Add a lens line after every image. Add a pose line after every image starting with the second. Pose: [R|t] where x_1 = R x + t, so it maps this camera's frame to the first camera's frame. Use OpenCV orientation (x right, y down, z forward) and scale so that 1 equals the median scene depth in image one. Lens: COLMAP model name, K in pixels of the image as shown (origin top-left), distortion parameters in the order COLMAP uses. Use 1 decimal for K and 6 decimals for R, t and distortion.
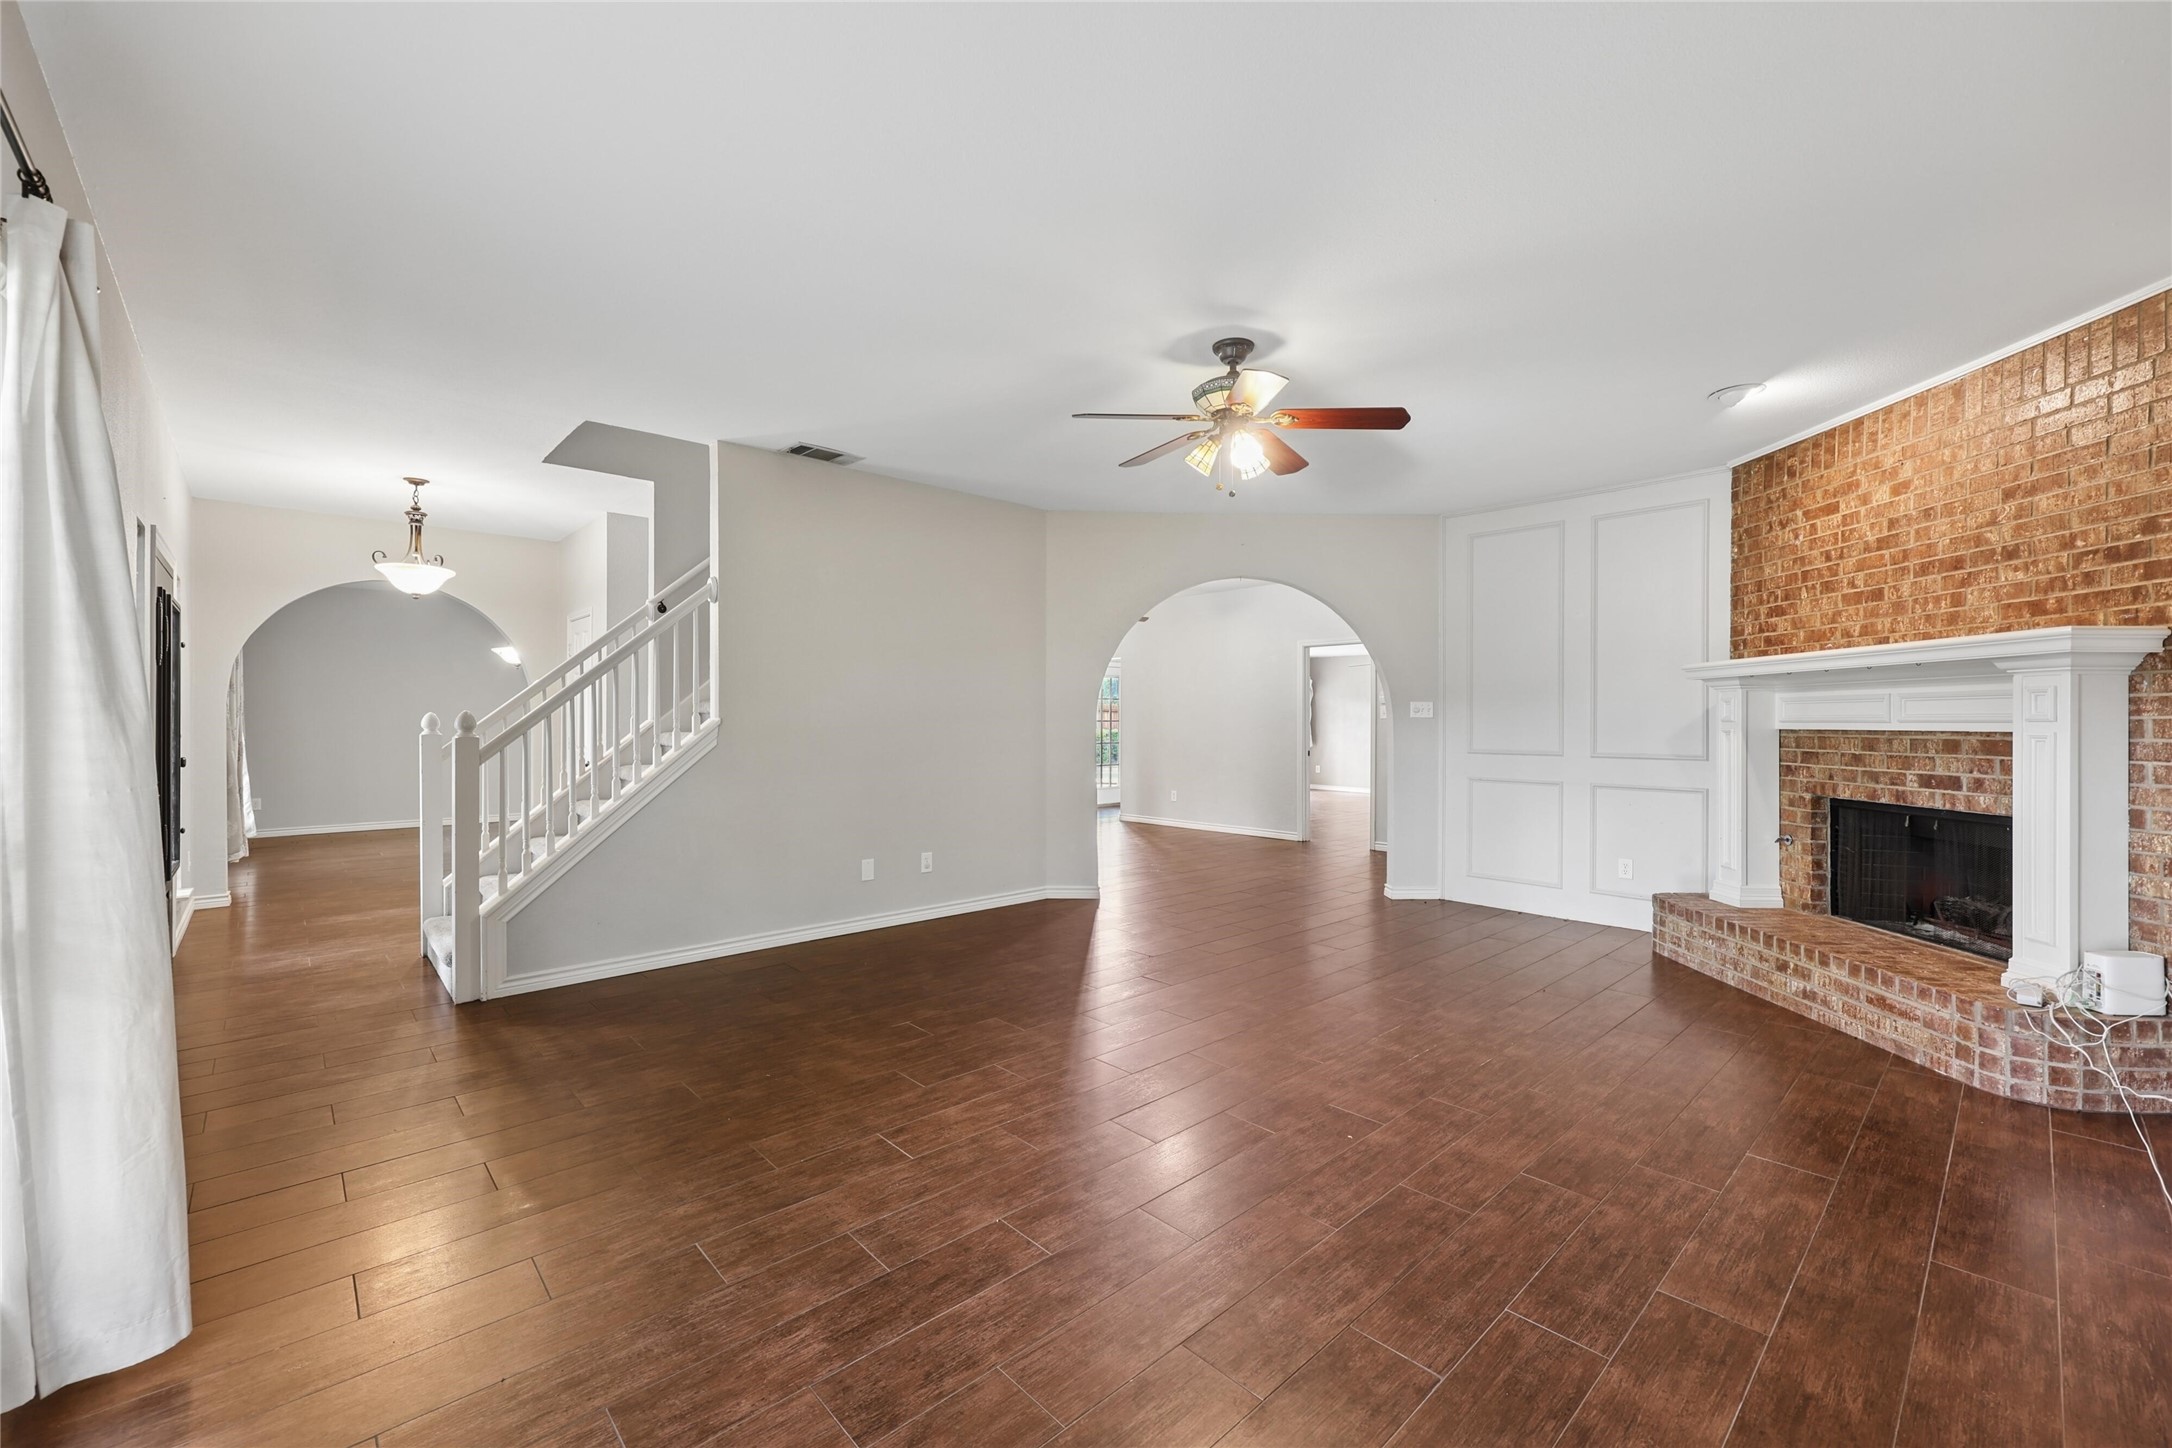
lens RADIAL K [[884.6, 0, 1086.0], [0, 884.6, 724.0], [0, 0, 1]] dist [0.005040, 0.000298]
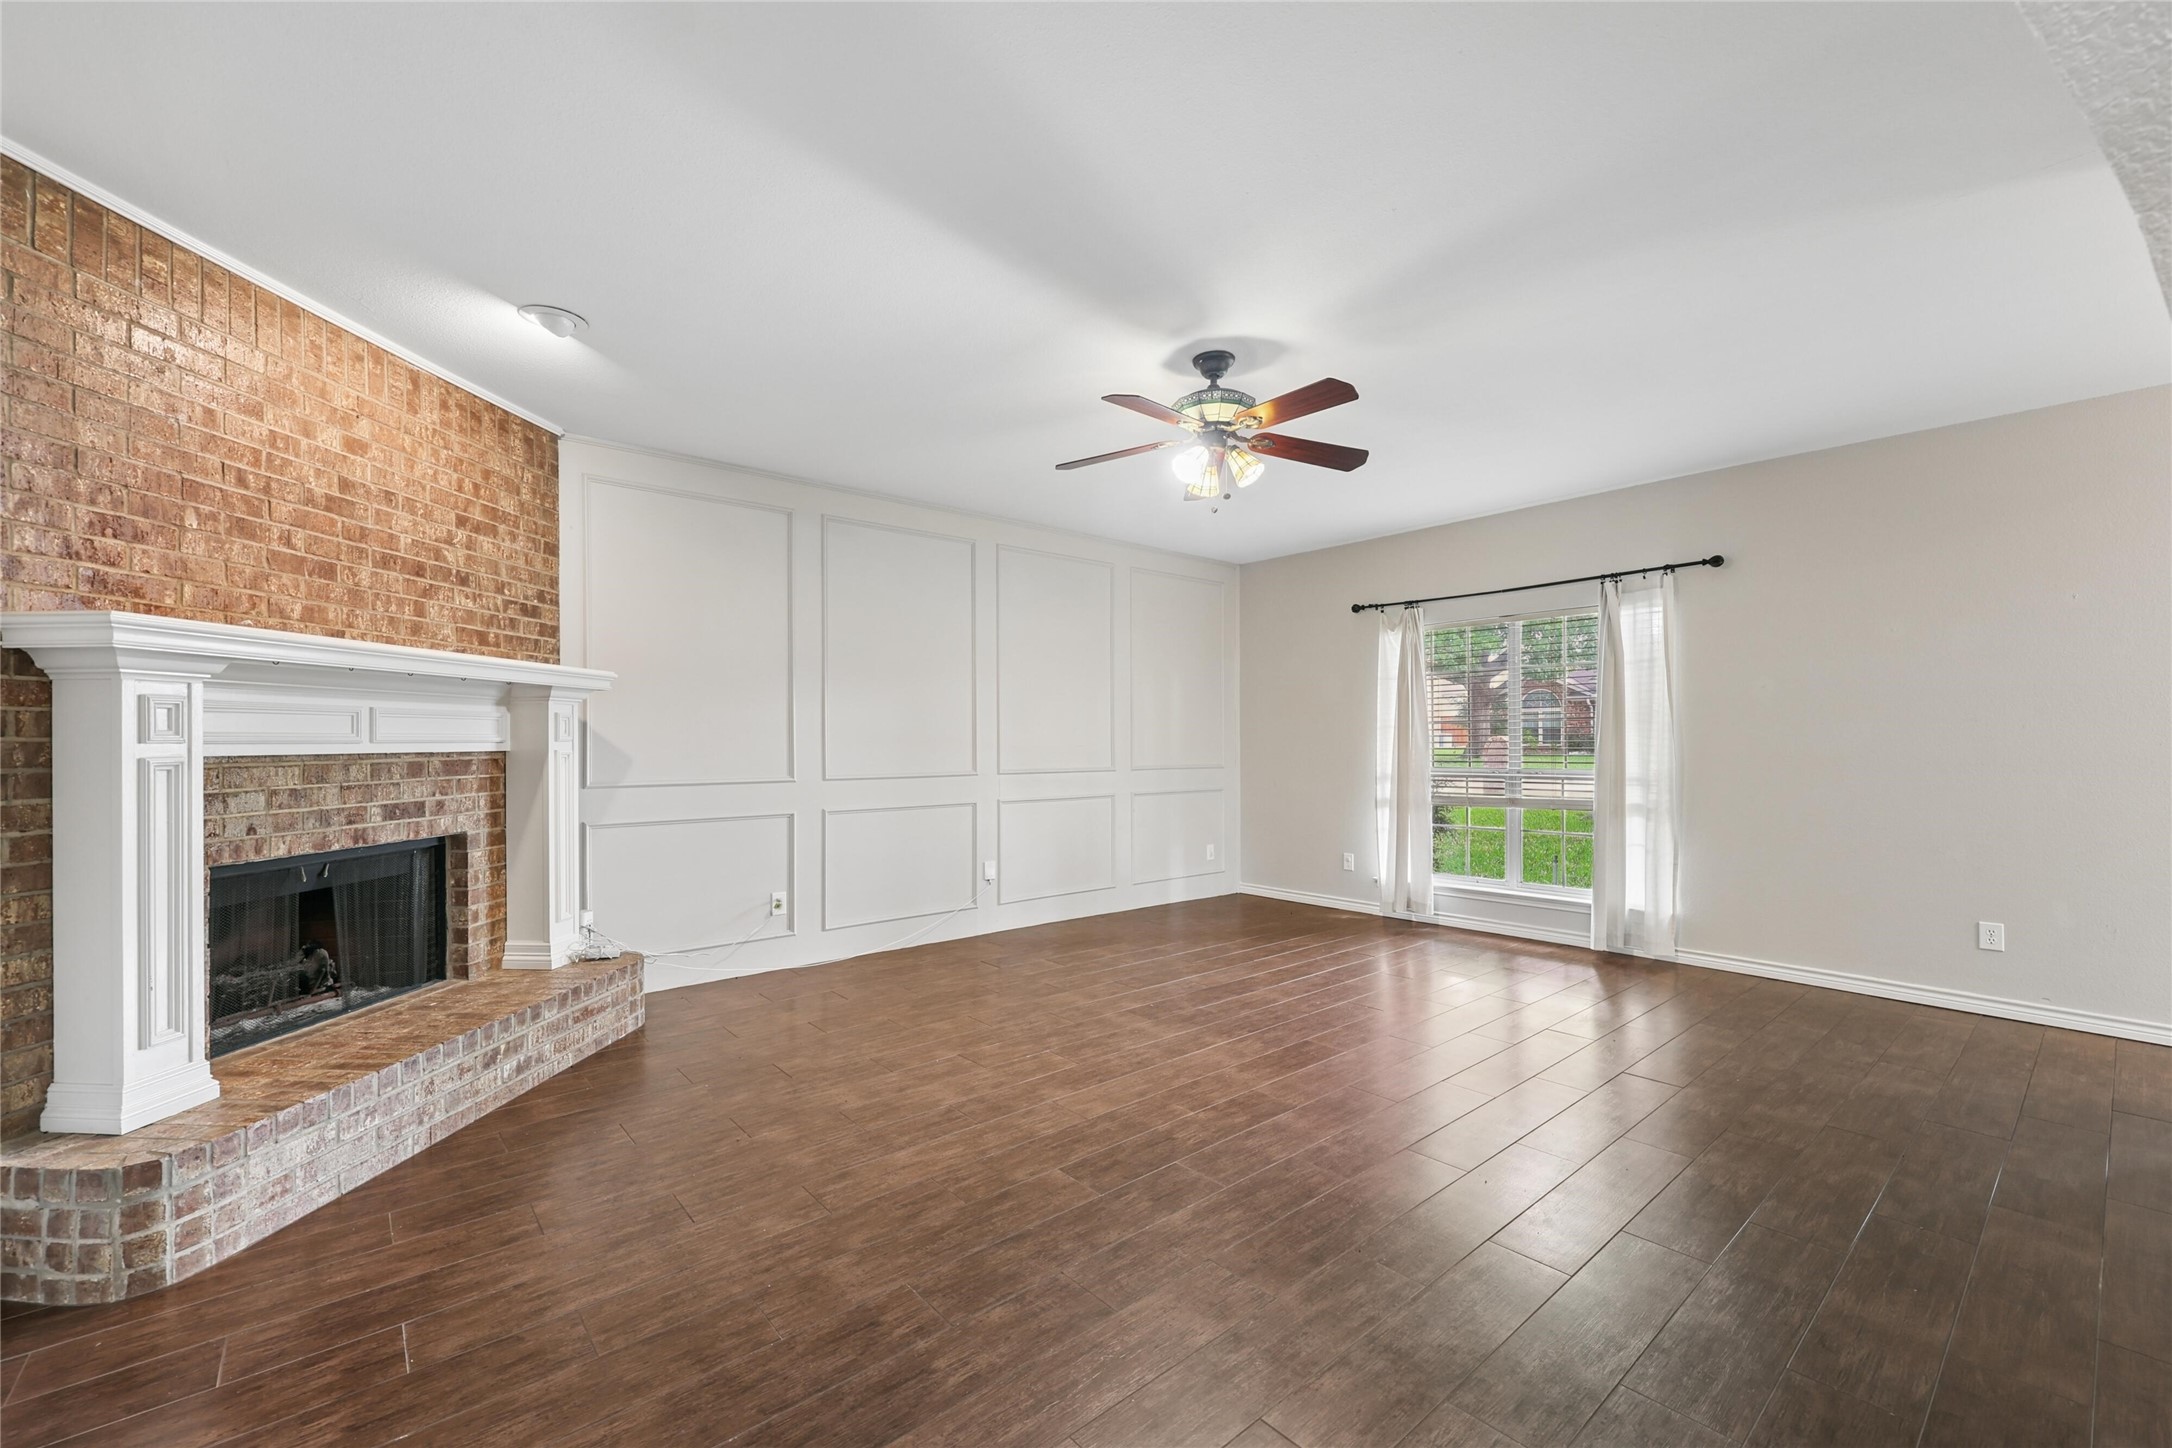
lens RADIAL K [[884.6, 0, 1086.0], [0, 884.6, 724.0], [0, 0, 1]] dist [0.005040, 0.000298]
pose [[-0.998905, -0.000582, 0.046790, 0.243396], [-0.001159, 0.999923, -0.012325, -0.010347], [-0.046779, -0.012365, -0.998829, 1.841584]]
